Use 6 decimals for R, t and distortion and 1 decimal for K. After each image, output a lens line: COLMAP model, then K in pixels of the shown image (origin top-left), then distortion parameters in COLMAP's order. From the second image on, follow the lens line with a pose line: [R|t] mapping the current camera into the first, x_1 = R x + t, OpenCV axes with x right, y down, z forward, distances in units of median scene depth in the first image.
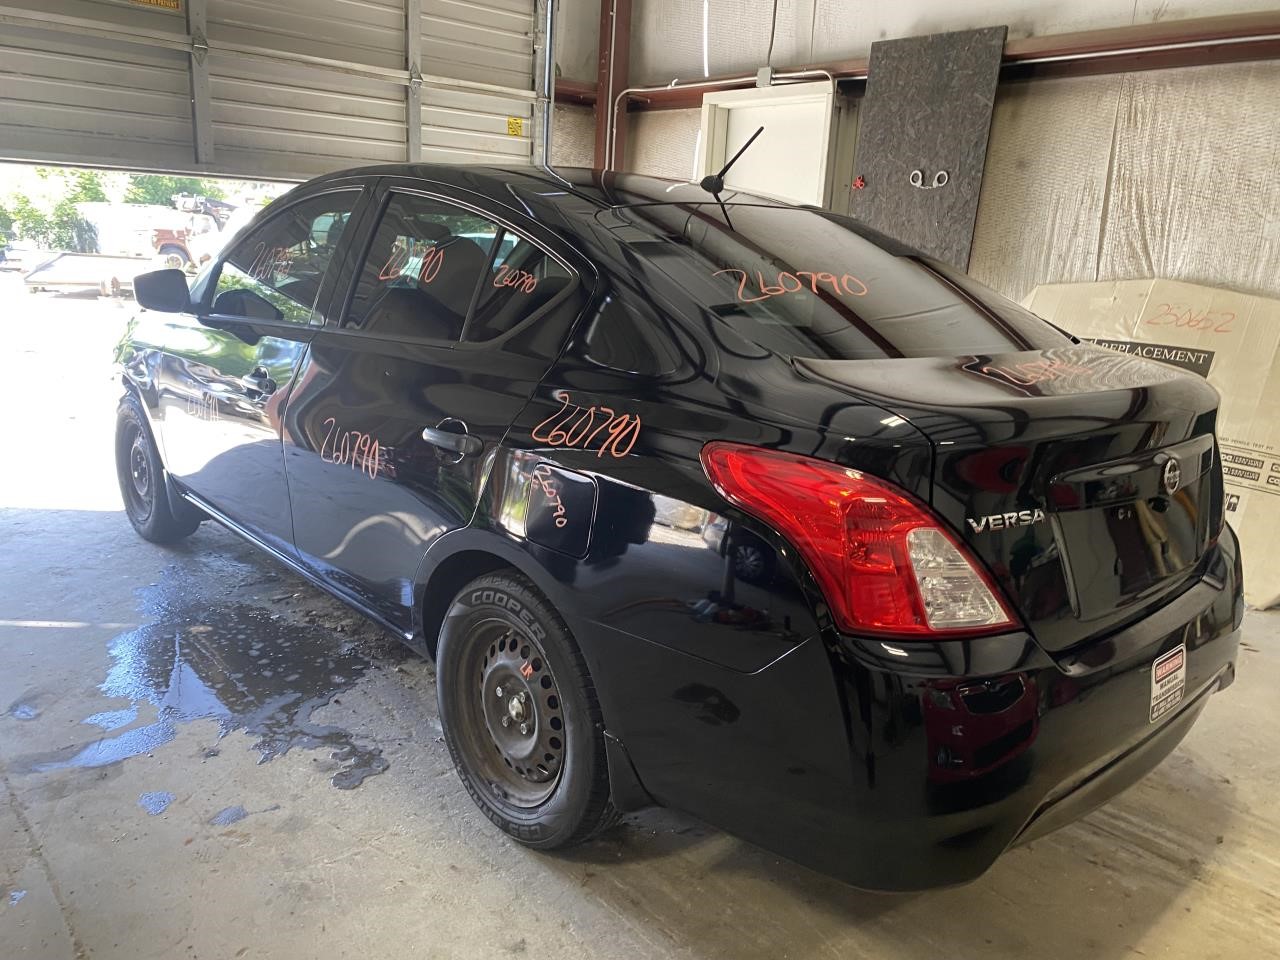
lens RADIAL K [[979.1, 0, 625.1], [0, 979.1, 484.8], [0, 0, 1]] dist [0.013527, -0.008298]
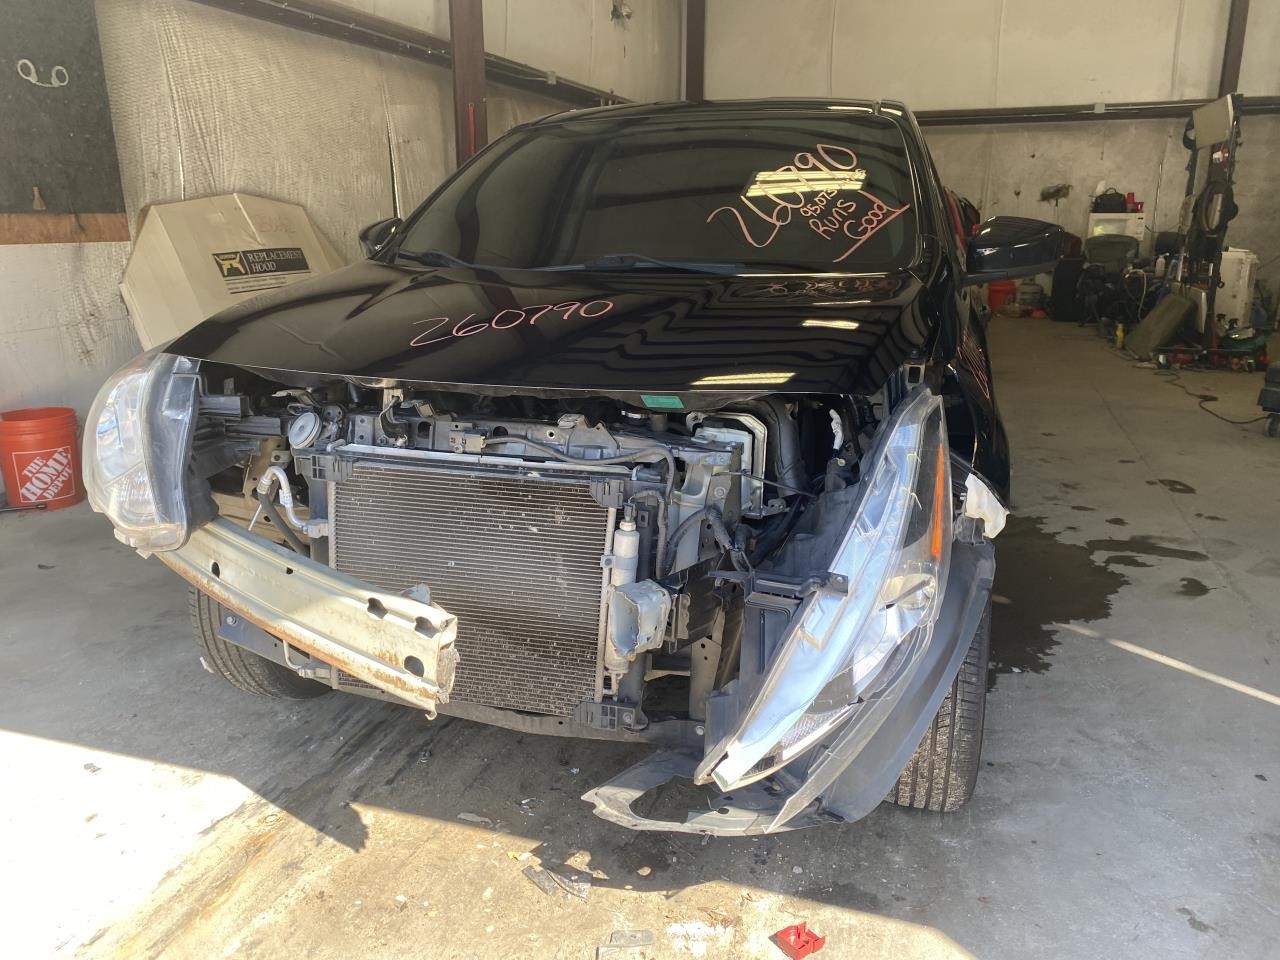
lens RADIAL K [[979.1, 0, 629.8], [0, 979.1, 462.7], [0, 0, 1]] dist [0.013527, -0.008298]
pose [[-0.500767, -0.259100, 0.825893, -0.686885], [0.193787, 0.896369, 0.398709, -0.283536], [-0.843611, 0.359707, -0.398662, 1.134165]]
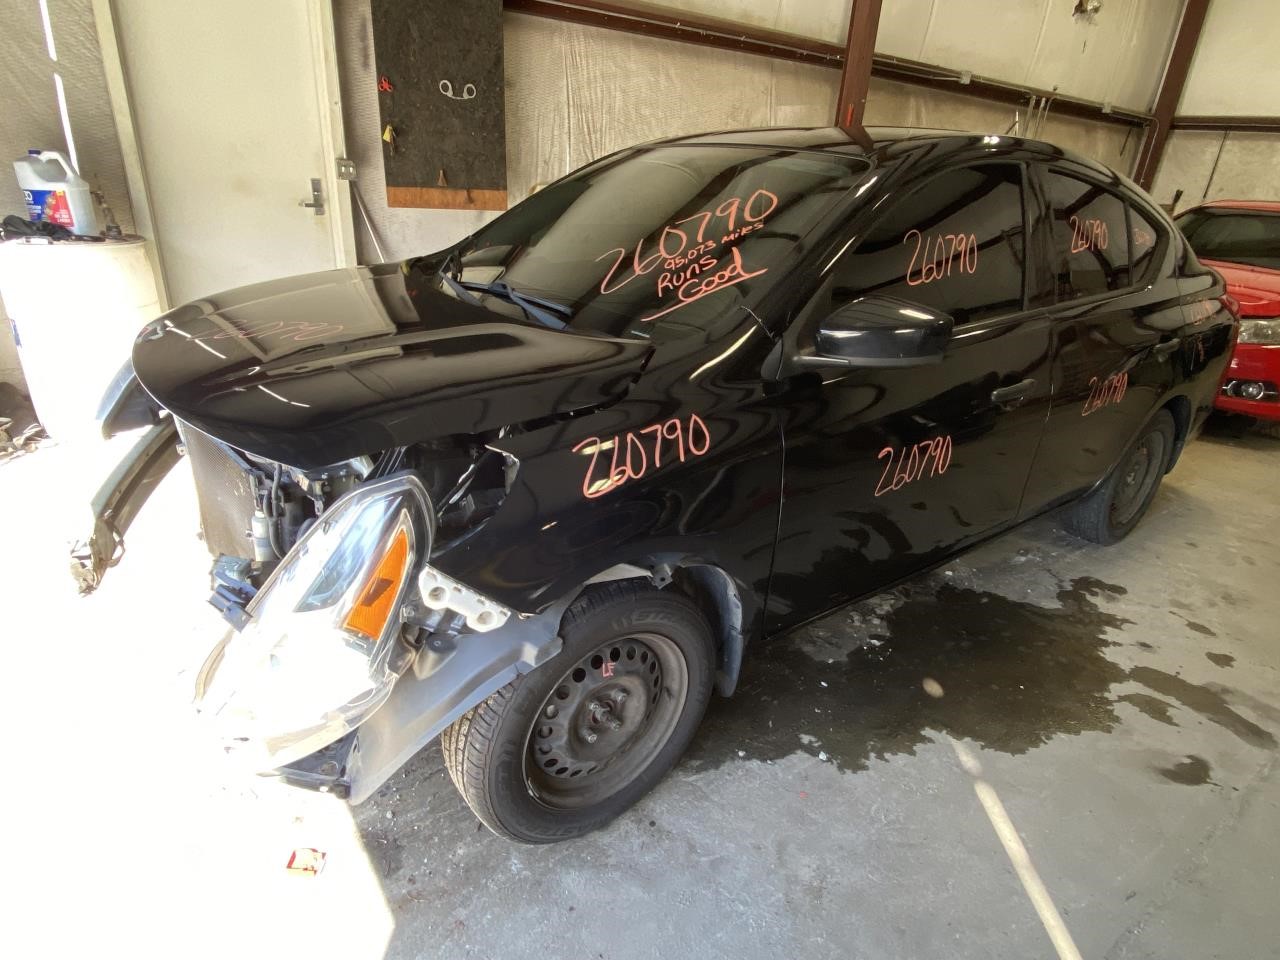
lens RADIAL K [[709.8, 0, 624.0], [0, 709.8, 496.1], [0, 0, 1]] dist [0.003323, -0.005290]
pose [[0.108086, -0.459940, 0.881347, -0.666243], [0.194631, 0.879175, 0.434938, -0.241275], [-0.974903, 0.124526, 0.184545, 0.795087]]
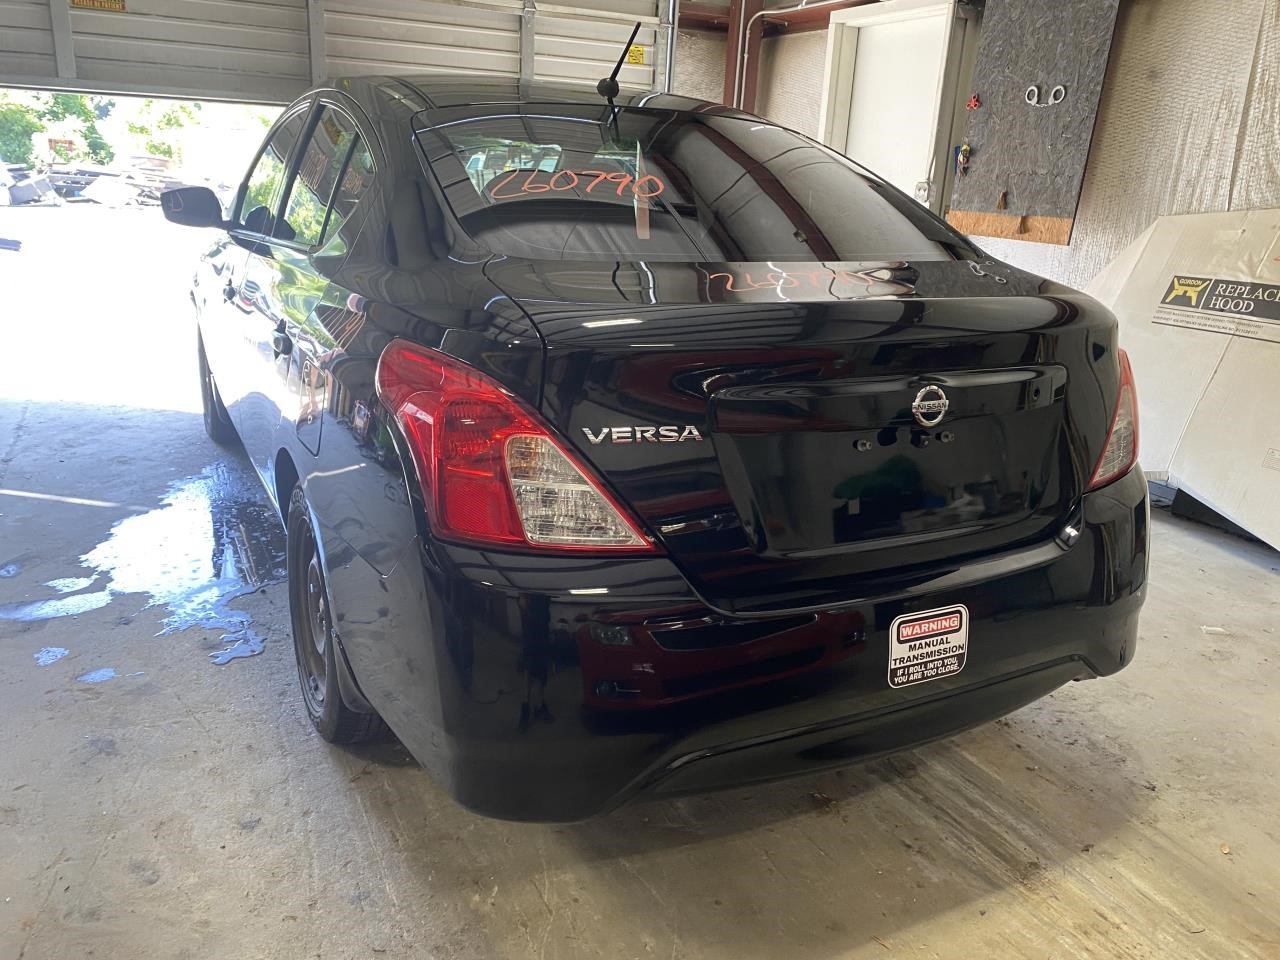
lens RADIAL K [[979.1, 0, 634.8], [0, 979.1, 470.7], [0, 0, 1]] dist [0.013527, -0.008298]
pose [[0.966656, 0.071453, -0.245910, 0.213737], [-0.062220, 0.997042, 0.045124, 0.010375], [0.248406, -0.028318, 0.968242, 0.043533]]
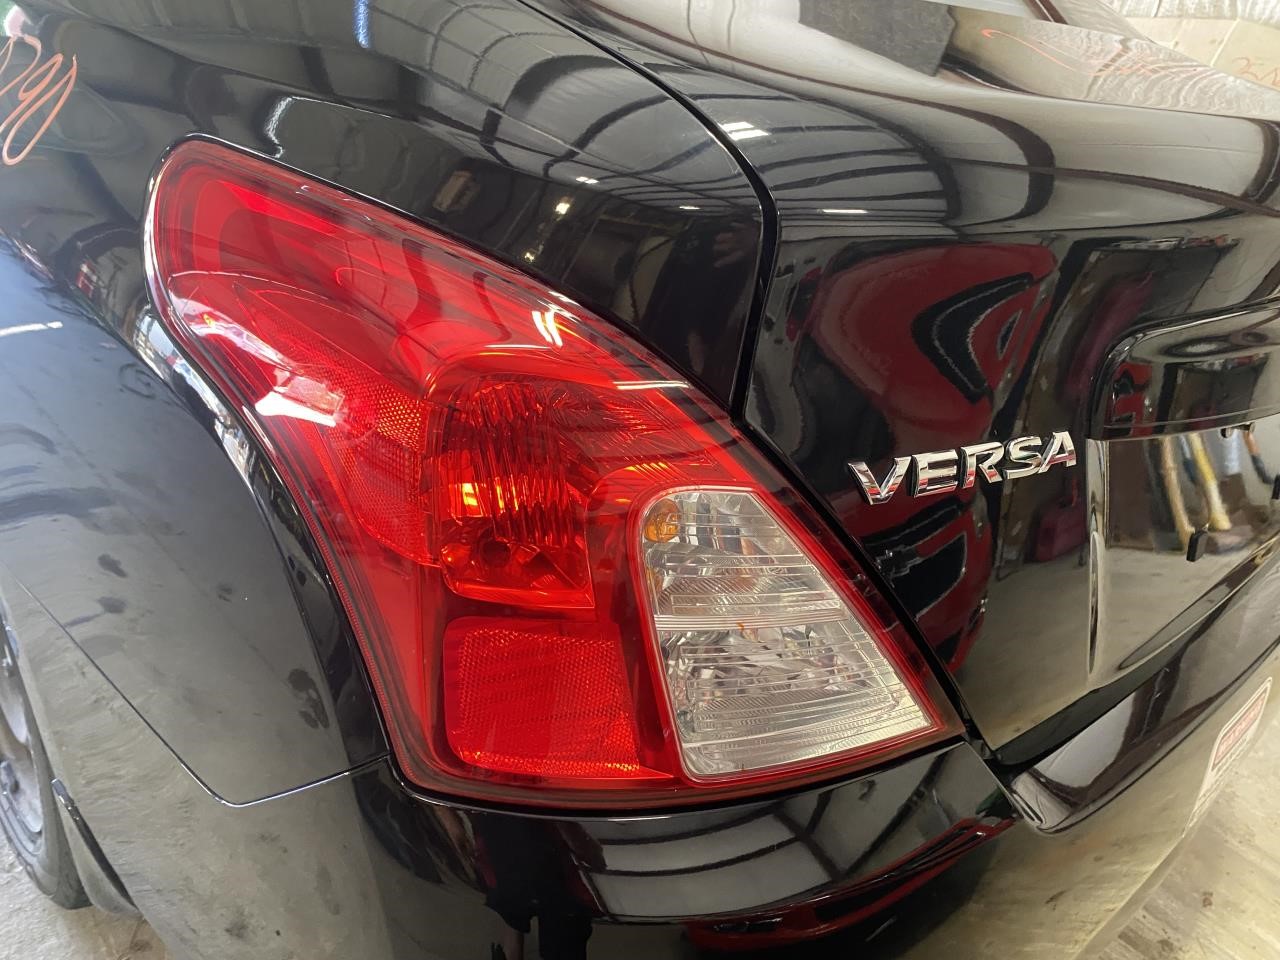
lens RADIAL K [[979.1, 0, 647.0], [0, 979.1, 479.0], [0, 0, 1]] dist [0.013527, -0.008298]
pose [[0.993977, 0.086320, 0.067513, 0.090212], [-0.099792, 0.967549, 0.232143, -0.008936], [-0.045284, -0.237482, 0.970336, 0.238243]]
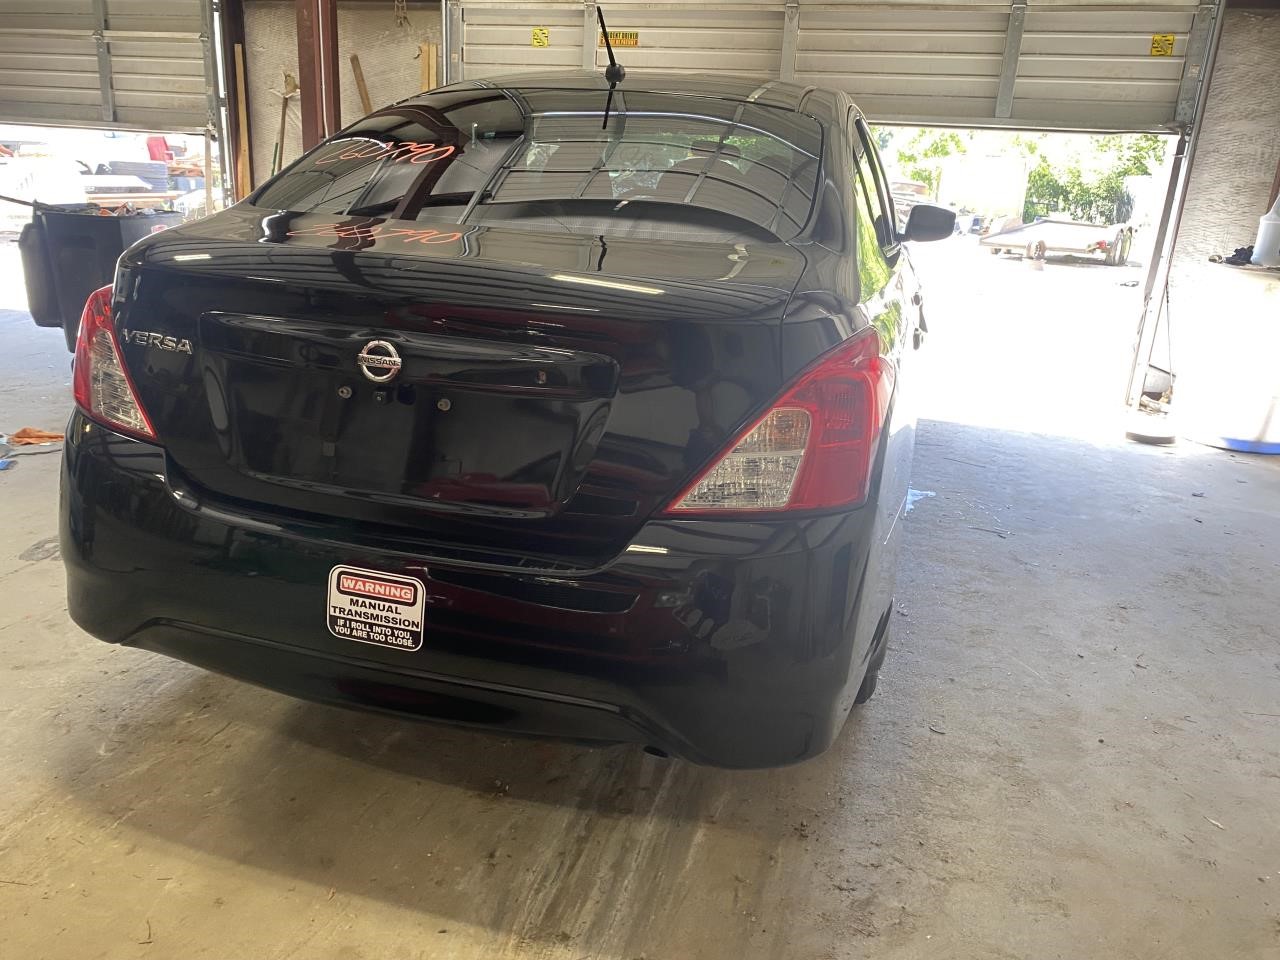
lens RADIAL K [[979.1, 0, 616.9], [0, 979.1, 459.7], [0, 0, 1]] dist [0.013527, -0.008298]
pose [[0.530984, 0.228256, -0.816061, 0.561581], [-0.231101, 0.965539, 0.119695, -0.030330], [0.815260, 0.125036, 0.565436, 0.286771]]
